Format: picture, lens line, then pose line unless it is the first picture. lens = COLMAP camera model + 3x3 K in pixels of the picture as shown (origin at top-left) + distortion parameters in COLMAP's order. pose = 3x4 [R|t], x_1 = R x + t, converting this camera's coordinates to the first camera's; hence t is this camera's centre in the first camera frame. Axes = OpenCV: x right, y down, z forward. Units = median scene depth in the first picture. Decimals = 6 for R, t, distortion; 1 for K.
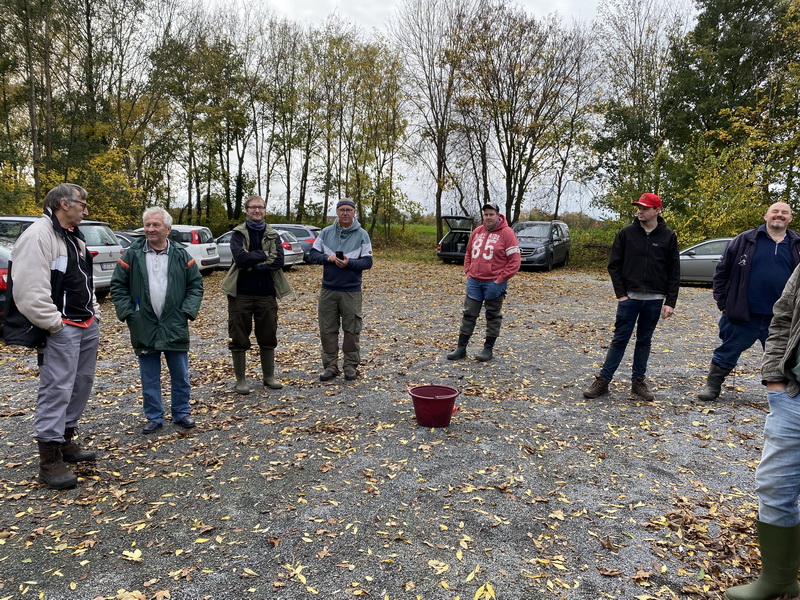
lens RADIAL K [[604.8, 0, 400.0], [0, 604.8, 300.0], [0, 0, 1]] dist [0.015302, -0.006458]
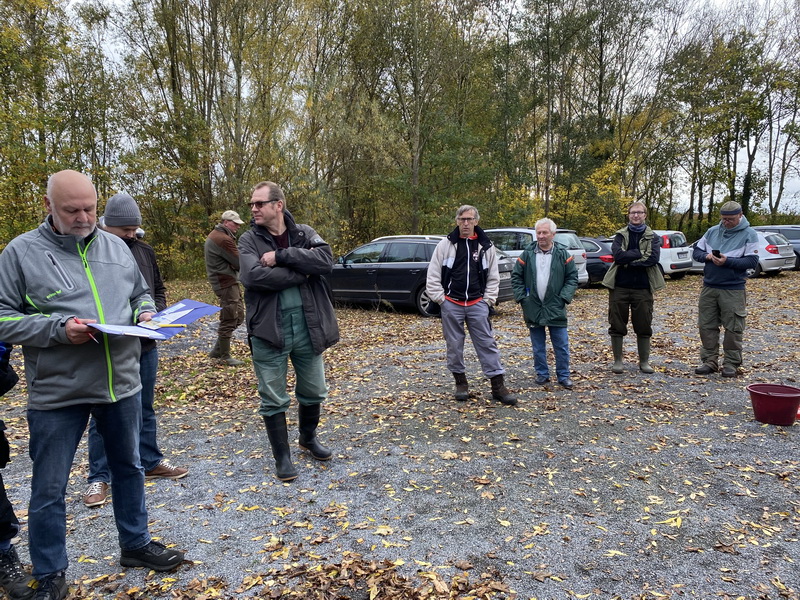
lens RADIAL K [[613.7, 0, 400.0], [0, 613.7, 300.0], [0, 0, 1]] dist [-0.007113, -0.006866]
pose [[0.693094, 0.048713, -0.719200, 0.096499], [-0.057394, 0.998276, 0.012305, 0.008008], [0.718559, 0.032750, 0.694695, -0.041466]]
